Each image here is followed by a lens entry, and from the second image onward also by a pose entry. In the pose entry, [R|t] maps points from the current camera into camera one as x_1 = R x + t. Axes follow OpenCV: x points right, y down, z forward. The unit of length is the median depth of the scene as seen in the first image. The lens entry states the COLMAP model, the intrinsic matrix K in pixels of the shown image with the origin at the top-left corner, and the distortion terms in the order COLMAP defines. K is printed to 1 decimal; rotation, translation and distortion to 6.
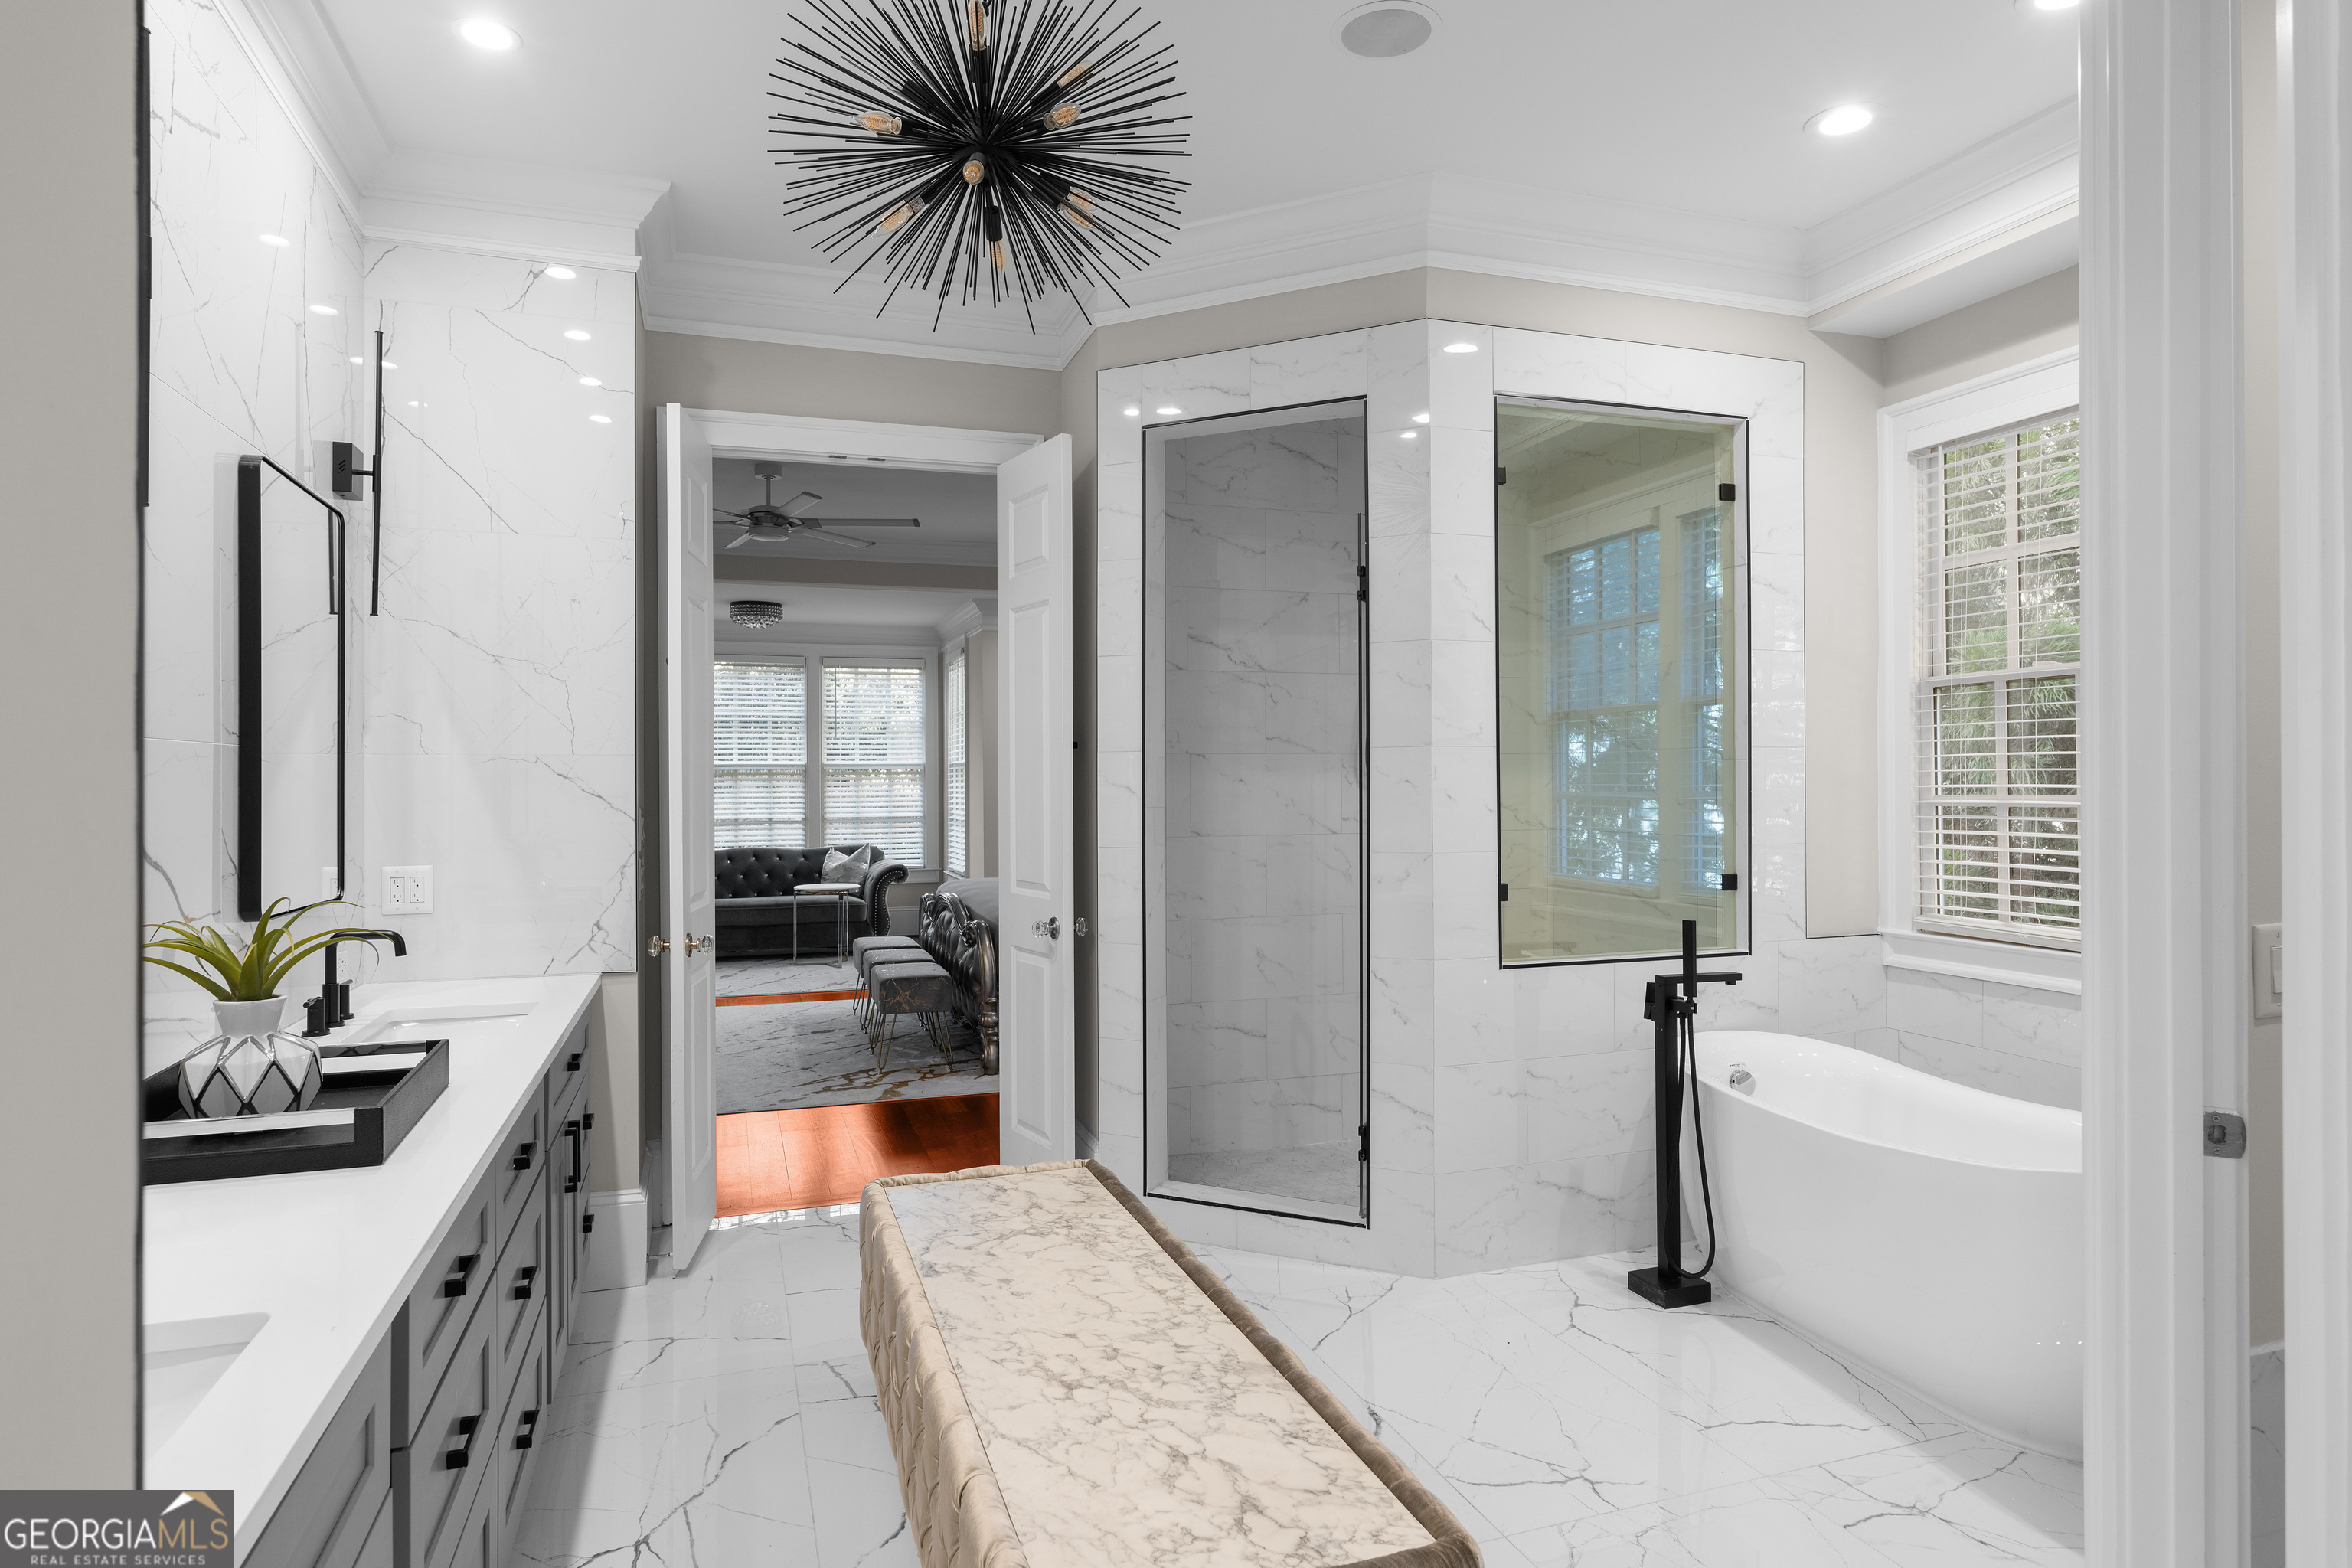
lens RADIAL K [[1334.1, 0, 1168.5], [0, 1334.1, 785.5], [0, 0, 1]] dist [-0.005585, 0.000735]
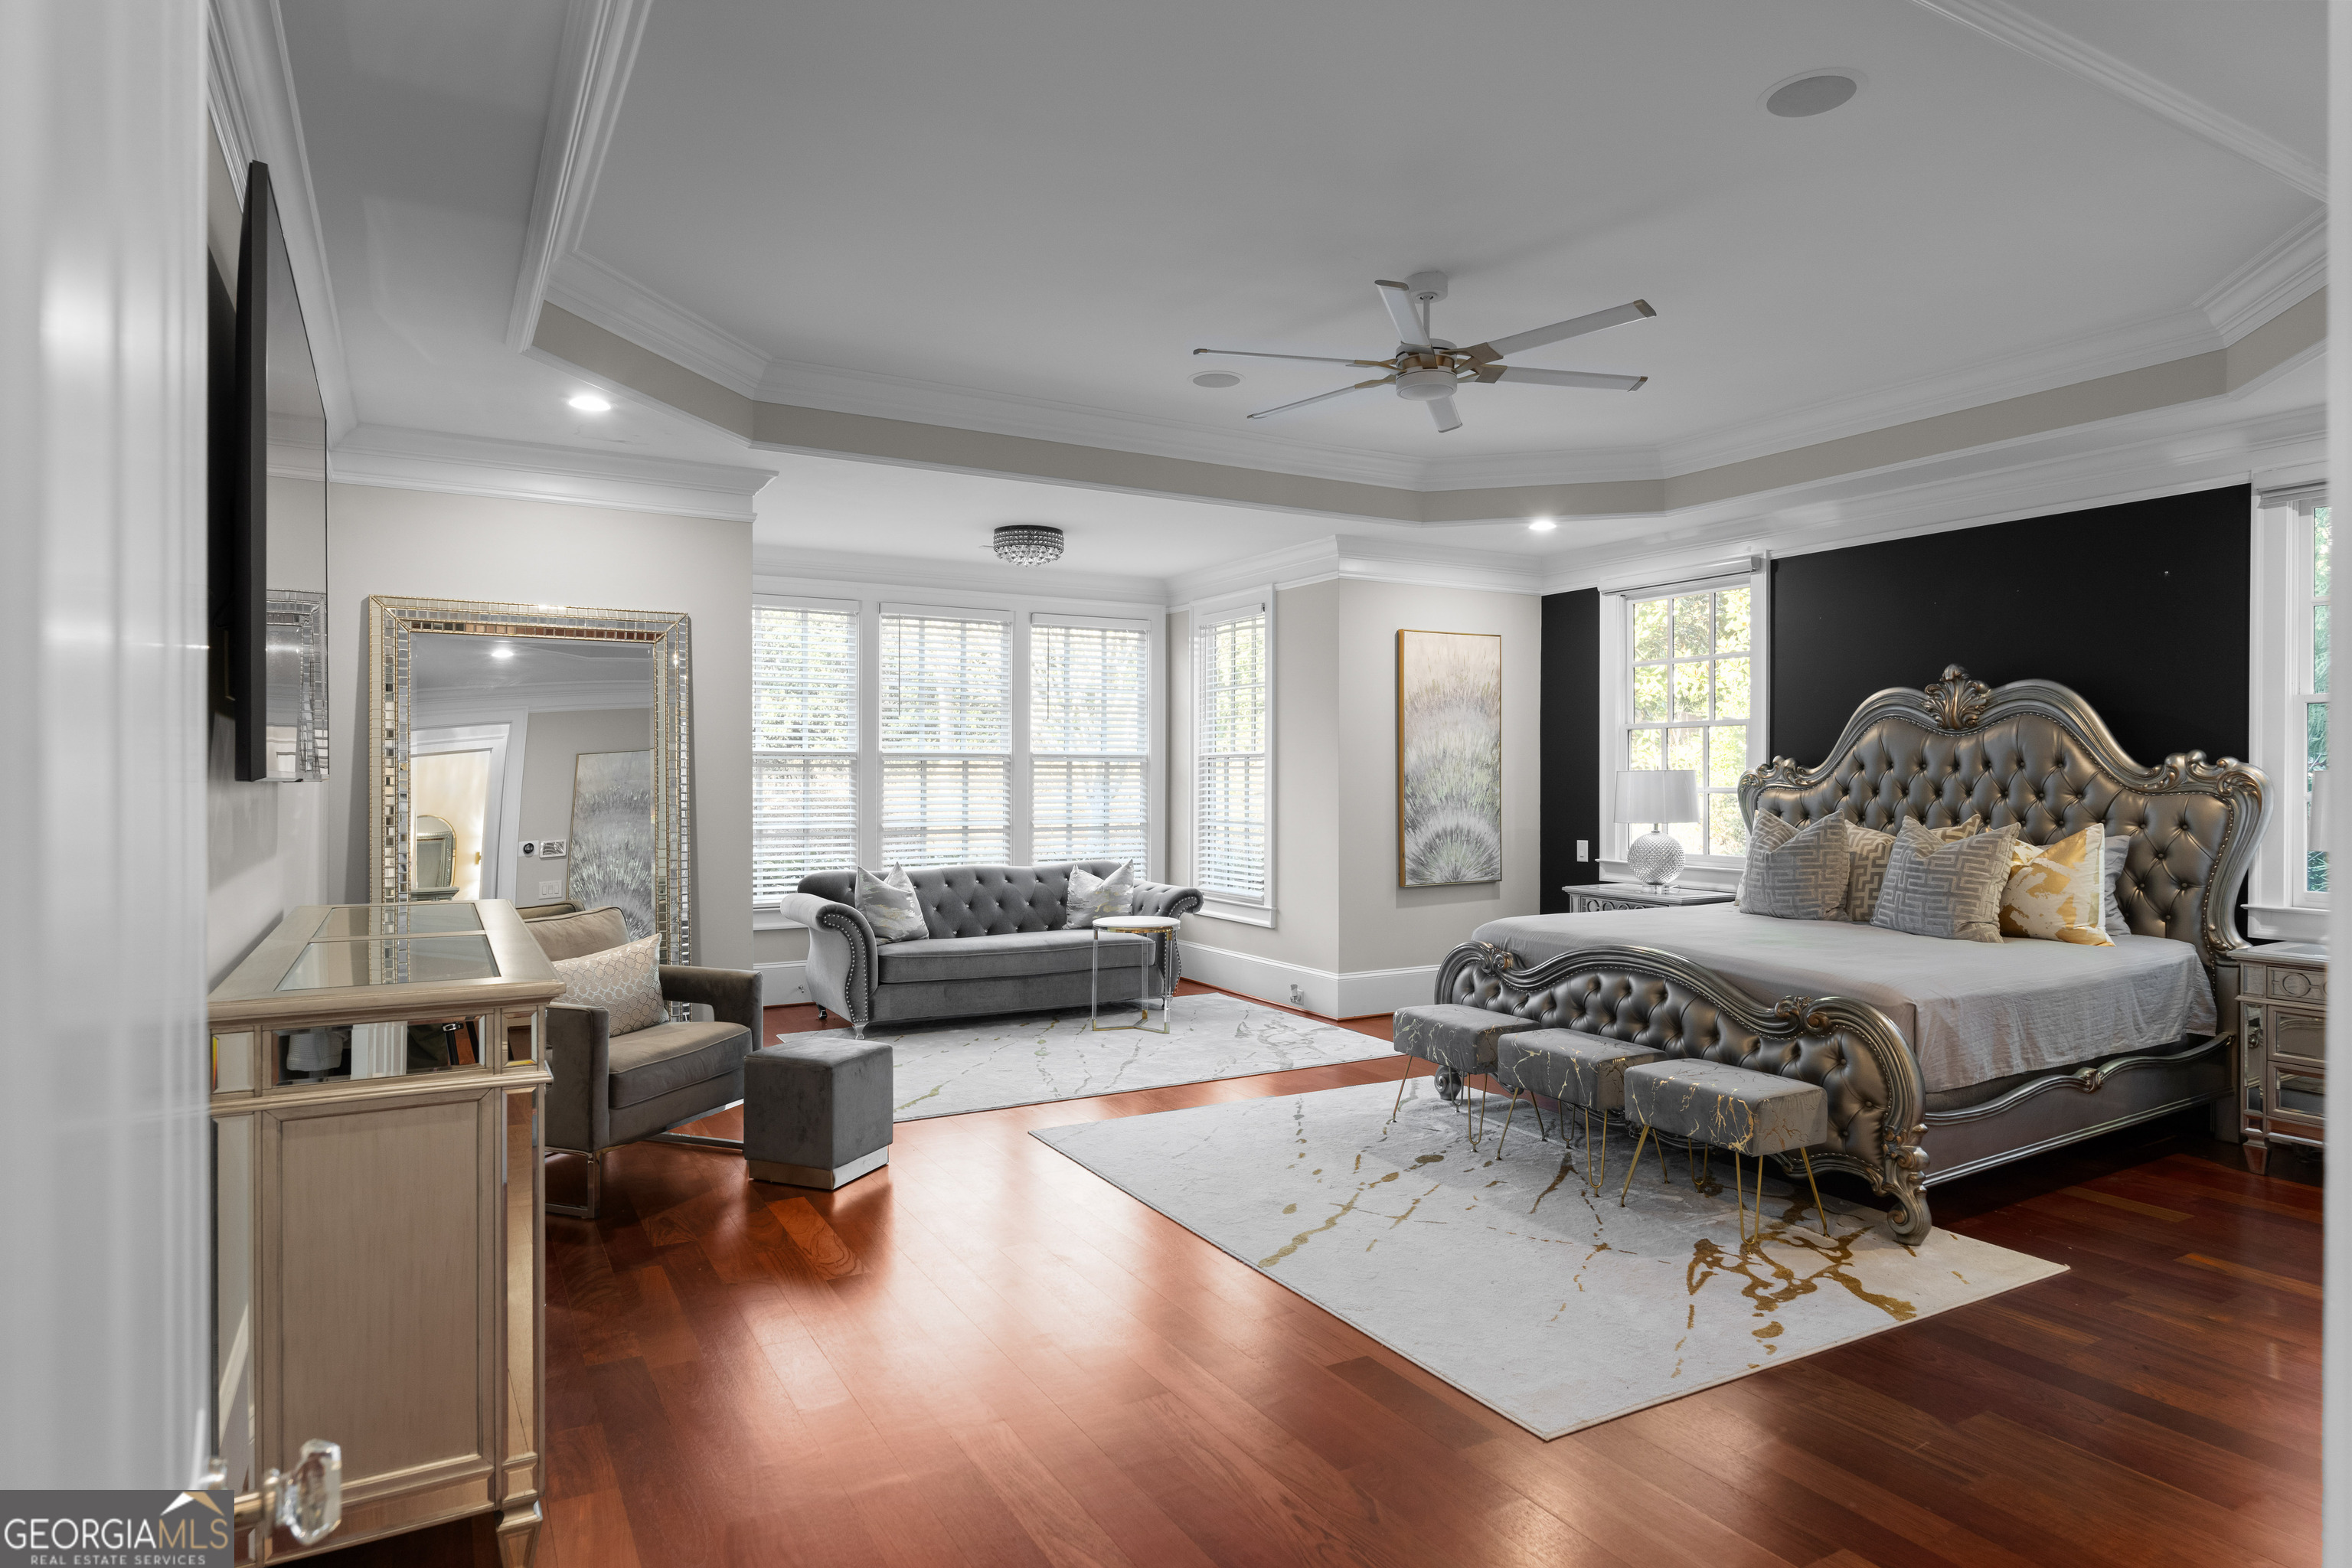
lens RADIAL K [[1334.1, 0, 1174.0], [0, 1334.1, 782.6], [0, 0, 1]] dist [-0.005585, 0.000735]
pose [[0.981079, 0.005442, 0.193533, -0.346655], [-0.005384, 0.999985, -0.000824, 0.000101], [-0.193534, -0.000234, 0.981093, 0.256082]]
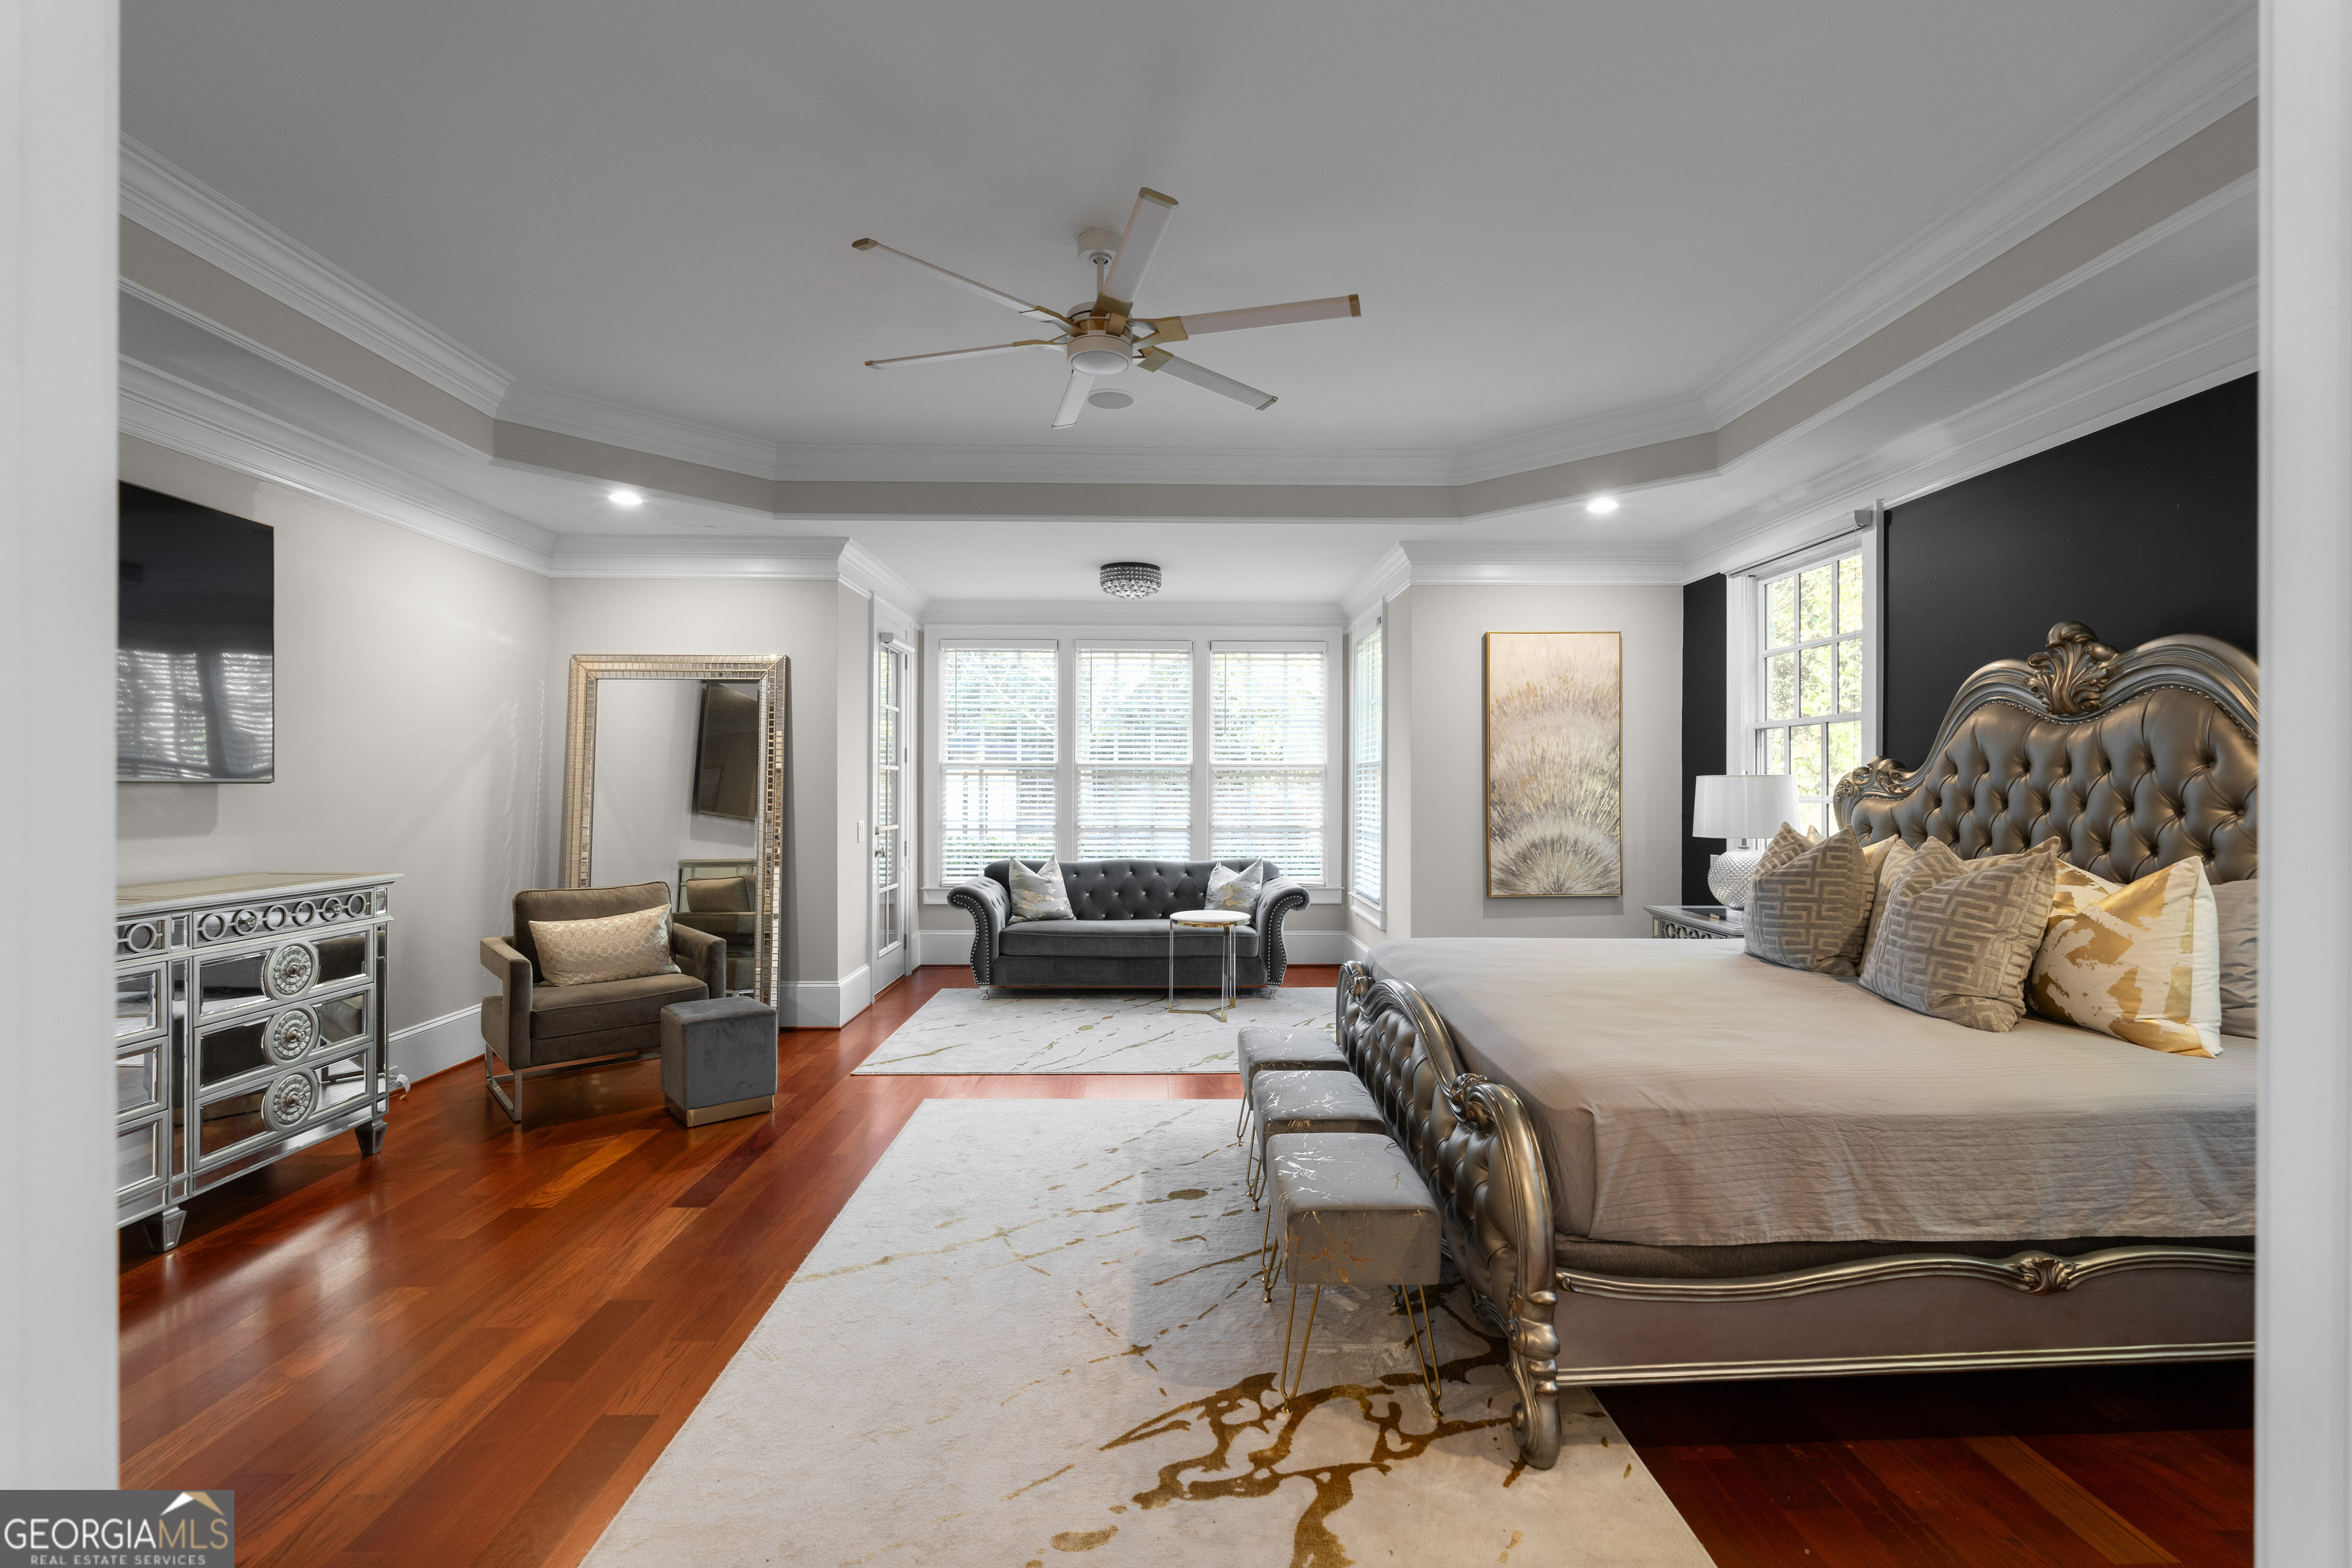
lens RADIAL K [[1034.6, 0, 1176.6], [0, 1034.6, 786.1], [0, 0, 1]] dist [-0.007212, -0.000207]
pose [[0.954619, 0.007831, -0.297725, -0.084334], [-0.008627, 0.999962, -0.001358, -0.000736], [0.297703, 0.003865, 0.954651, 0.370670]]
